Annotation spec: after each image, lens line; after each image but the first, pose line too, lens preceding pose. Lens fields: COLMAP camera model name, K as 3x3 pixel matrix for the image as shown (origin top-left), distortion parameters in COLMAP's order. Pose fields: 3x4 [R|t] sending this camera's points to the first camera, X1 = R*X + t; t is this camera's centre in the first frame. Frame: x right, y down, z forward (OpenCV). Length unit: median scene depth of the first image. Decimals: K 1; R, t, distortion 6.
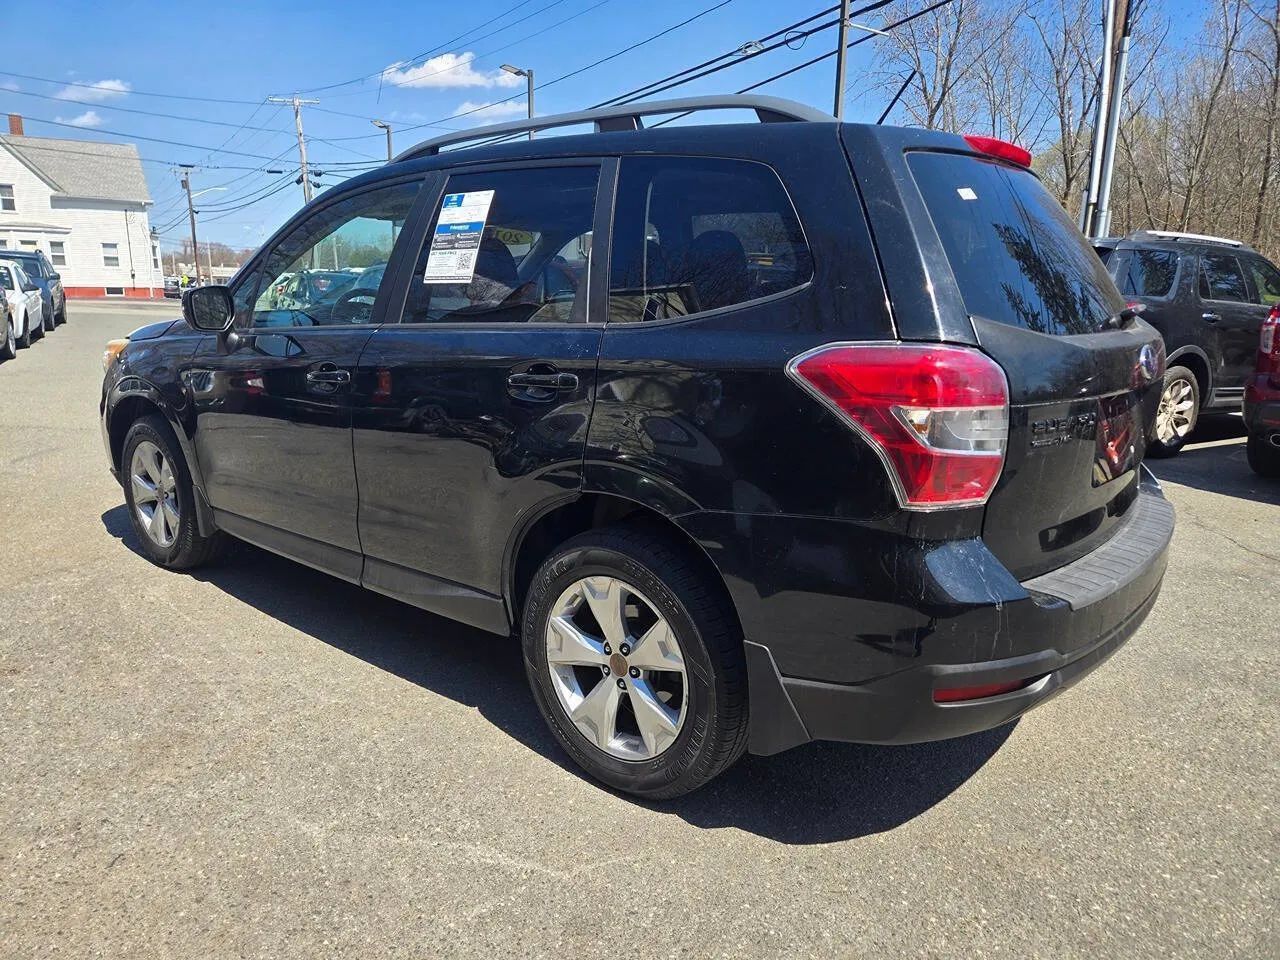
lens RADIAL K [[863.3, 0, 637.2], [0, 863.3, 478.8], [0, 0, 1]] dist [0.071927, -0.058548]
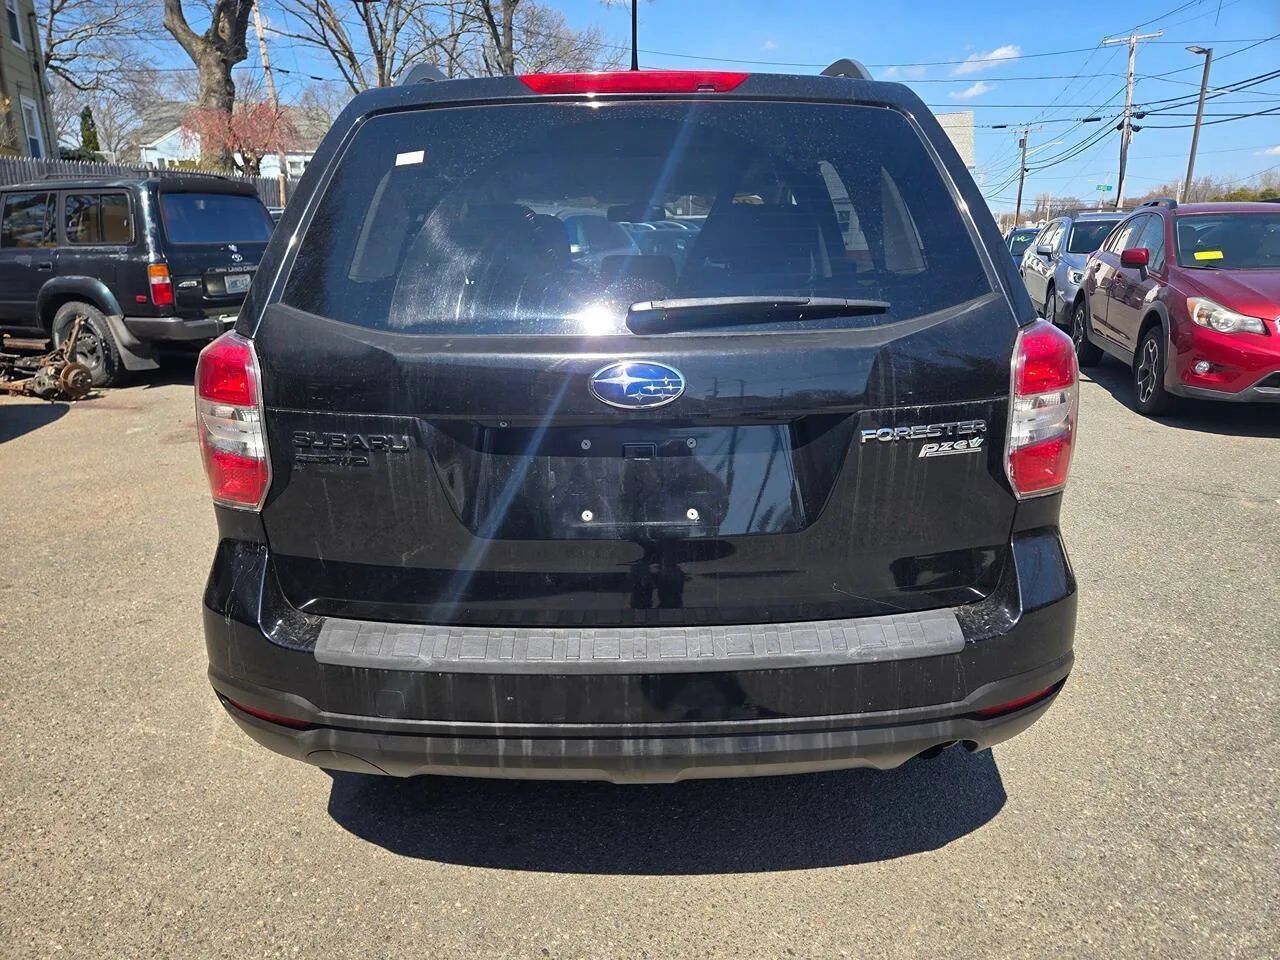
lens RADIAL K [[863.3, 0, 639.9], [0, 863.3, 471.4], [0, 0, 1]] dist [0.071927, -0.058548]
pose [[0.641908, 0.176332, -0.746231, 0.975742], [-0.146904, 0.983453, 0.106020, -0.131915], [0.752578, 0.041569, 0.657190, 0.493481]]
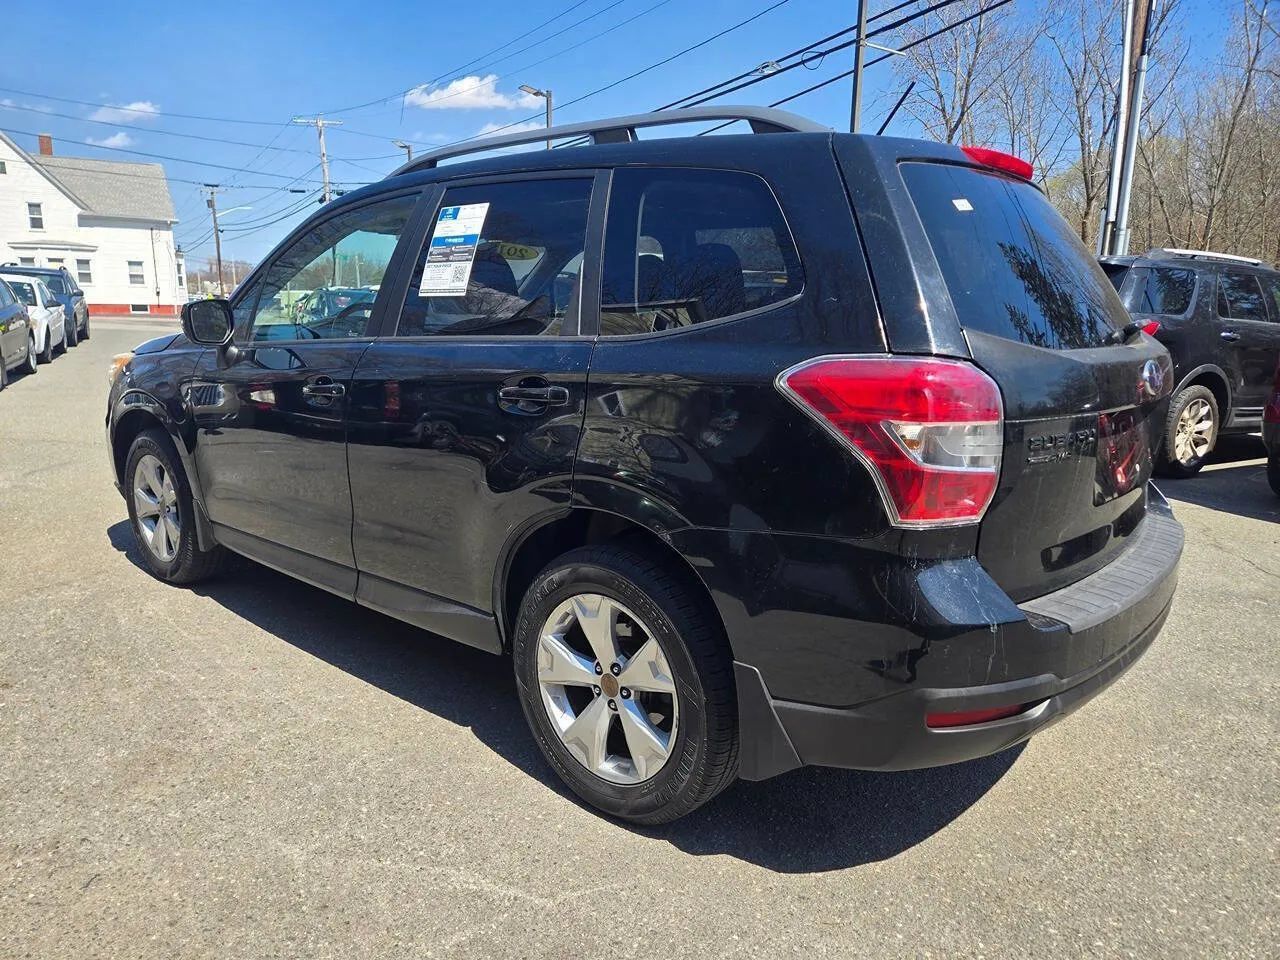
lens RADIAL K [[863.3, 0, 642.7], [0, 863.3, 481.8], [0, 0, 1]] dist [0.071927, -0.058548]
pose [[0.999866, 0.005728, -0.015313, 0.027457], [-0.005989, 0.999837, -0.017026, 0.001834], [0.015213, 0.017115, 0.999738, 0.017771]]
